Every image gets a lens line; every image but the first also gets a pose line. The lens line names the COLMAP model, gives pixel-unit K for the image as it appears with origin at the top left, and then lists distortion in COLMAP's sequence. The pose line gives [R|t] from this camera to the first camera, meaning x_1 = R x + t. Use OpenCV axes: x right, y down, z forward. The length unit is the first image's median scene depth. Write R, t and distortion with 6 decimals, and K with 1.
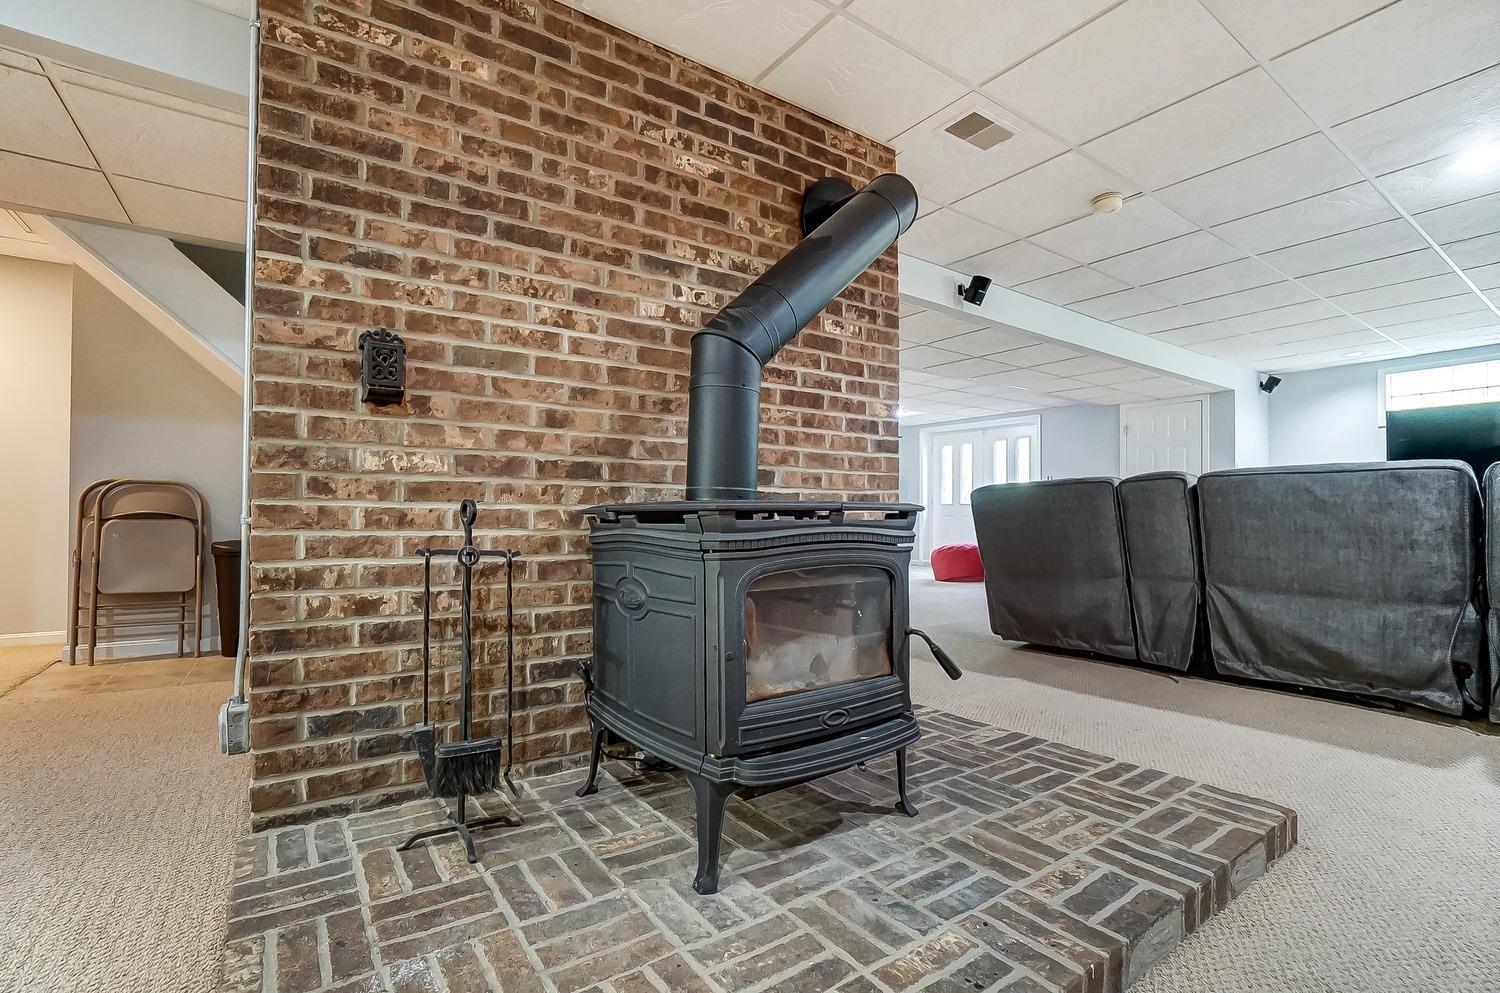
lens RADIAL K [[695.4, 0, 746.6], [0, 695.4, 493.0], [0, 0, 1]] dist [-0.029780, 0.000852]
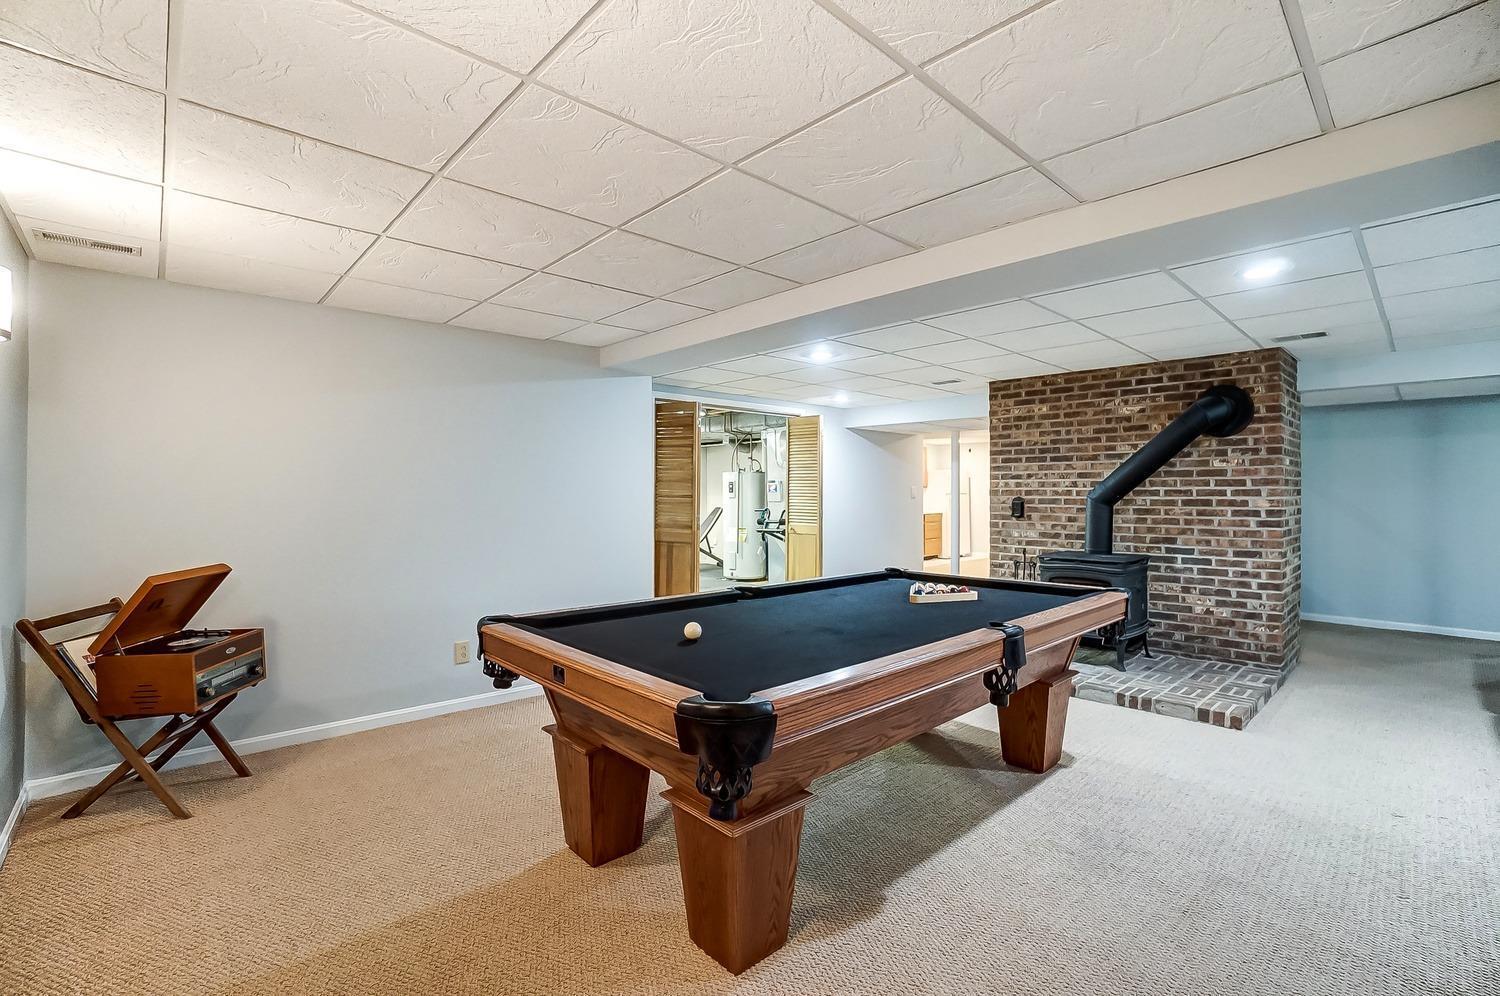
lens RADIAL K [[680.5, 0, 748.0], [0, 680.5, 494.2], [0, 0, 1]] dist [-0.034743, 0.000593]
pose [[0.145709, -0.005464, -0.989312, 2.226897], [0.028056, 0.999605, -0.001388, -0.234633], [0.988930, -0.027554, 0.145805, -0.720759]]
